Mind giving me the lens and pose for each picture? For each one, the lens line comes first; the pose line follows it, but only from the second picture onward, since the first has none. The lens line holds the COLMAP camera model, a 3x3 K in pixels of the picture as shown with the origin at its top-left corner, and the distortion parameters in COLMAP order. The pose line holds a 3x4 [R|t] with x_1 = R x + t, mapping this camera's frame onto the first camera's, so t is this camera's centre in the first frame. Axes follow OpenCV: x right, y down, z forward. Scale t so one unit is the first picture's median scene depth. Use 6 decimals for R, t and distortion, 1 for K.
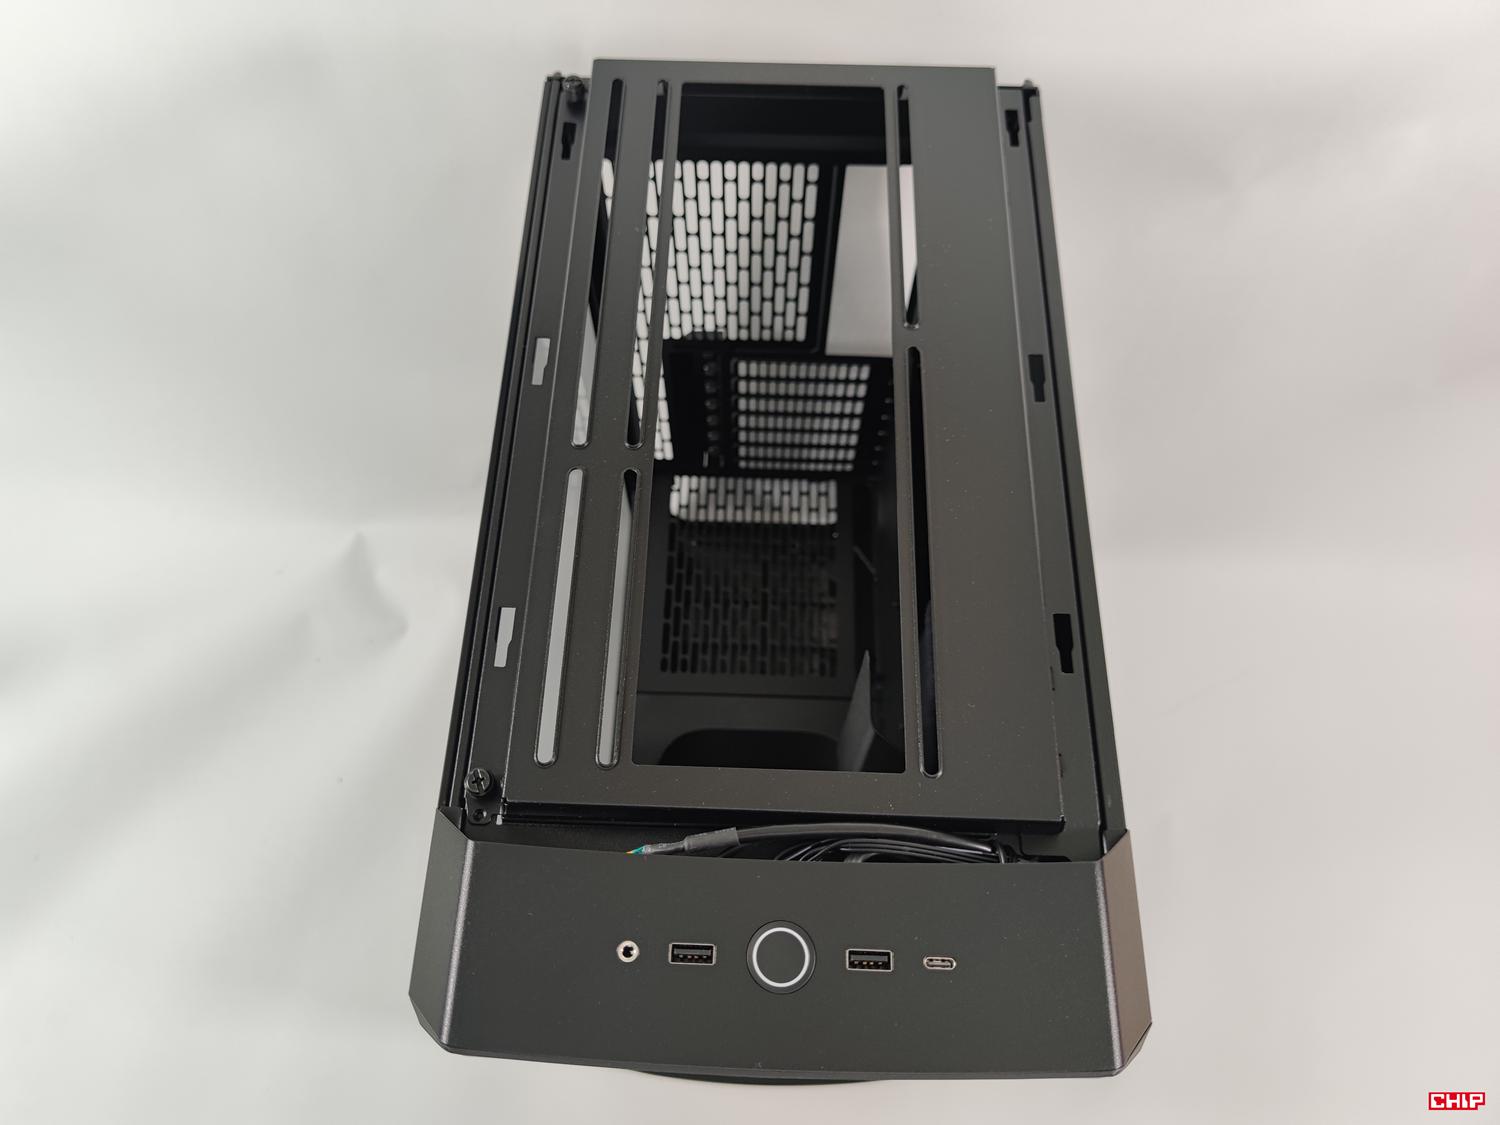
lens RADIAL K [[1100.3, 0, 726.5], [0, 1100.3, 561.5], [0, 0, 1]] dist [0.062028, -0.151079]
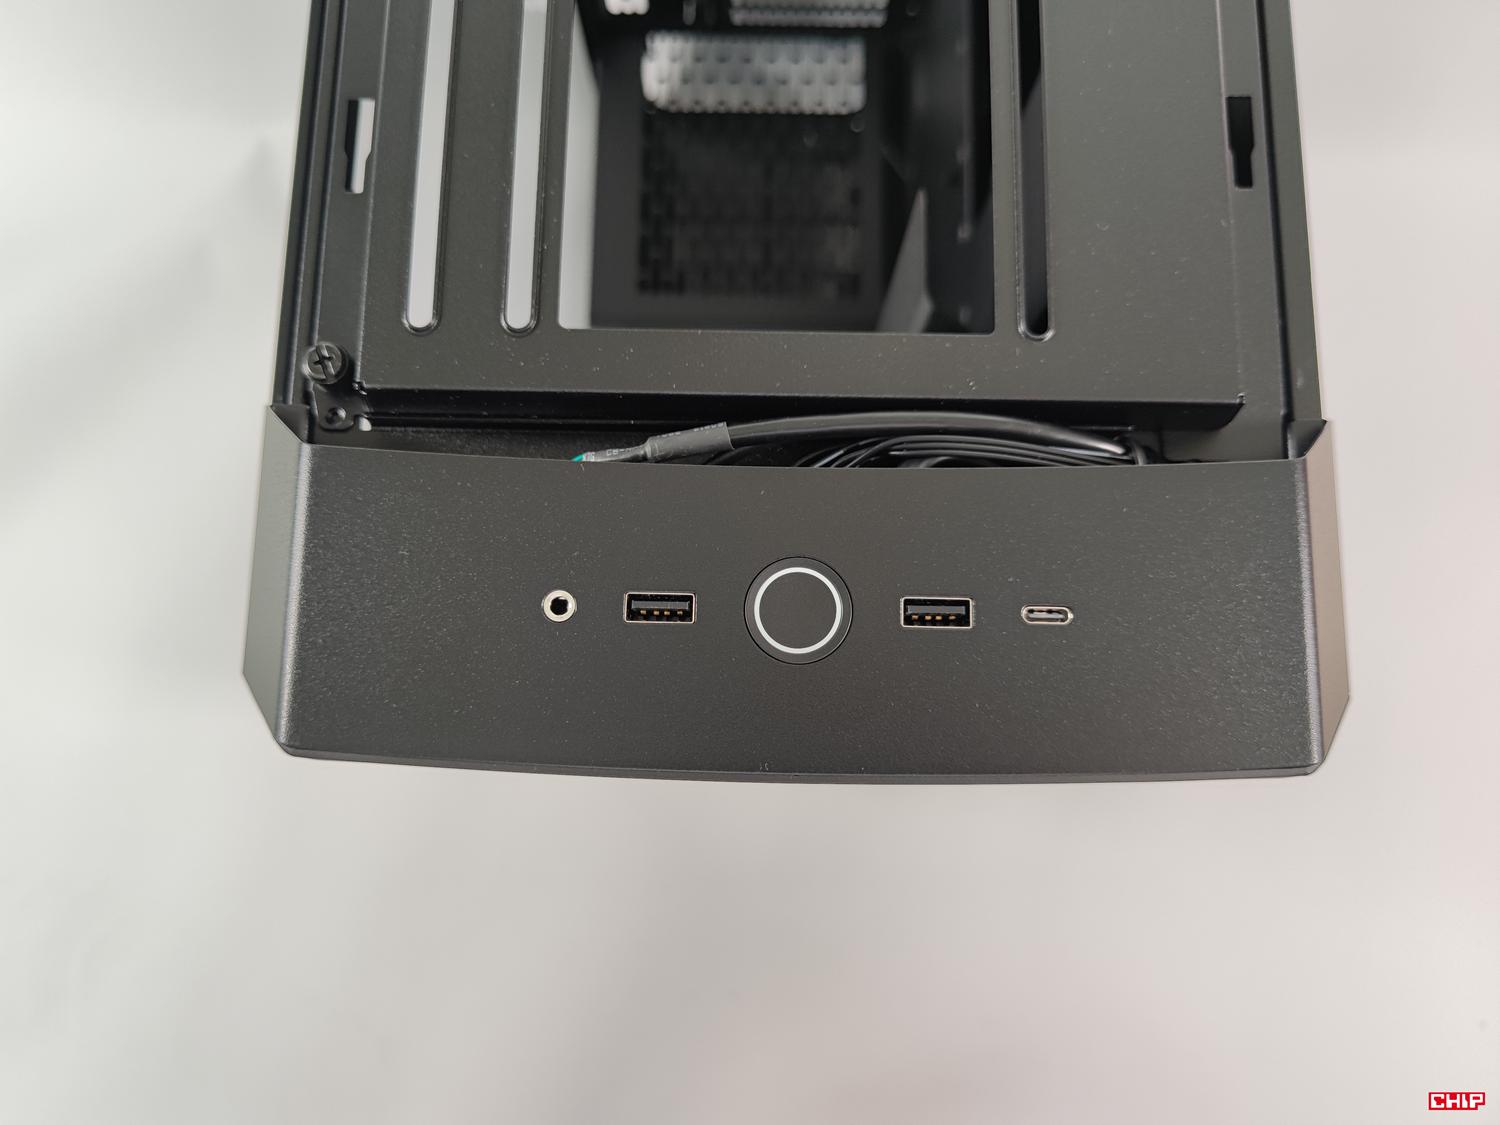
lens RADIAL K [[1100.3, 0, 726.5], [0, 1100.3, 561.5], [0, 0, 1]] dist [0.062028, -0.151079]
pose [[0.999846, -0.016468, -0.006034, 0.010951], [0.017491, 0.961588, 0.273940, 0.143141], [0.001291, -0.274003, 0.961728, 0.364264]]
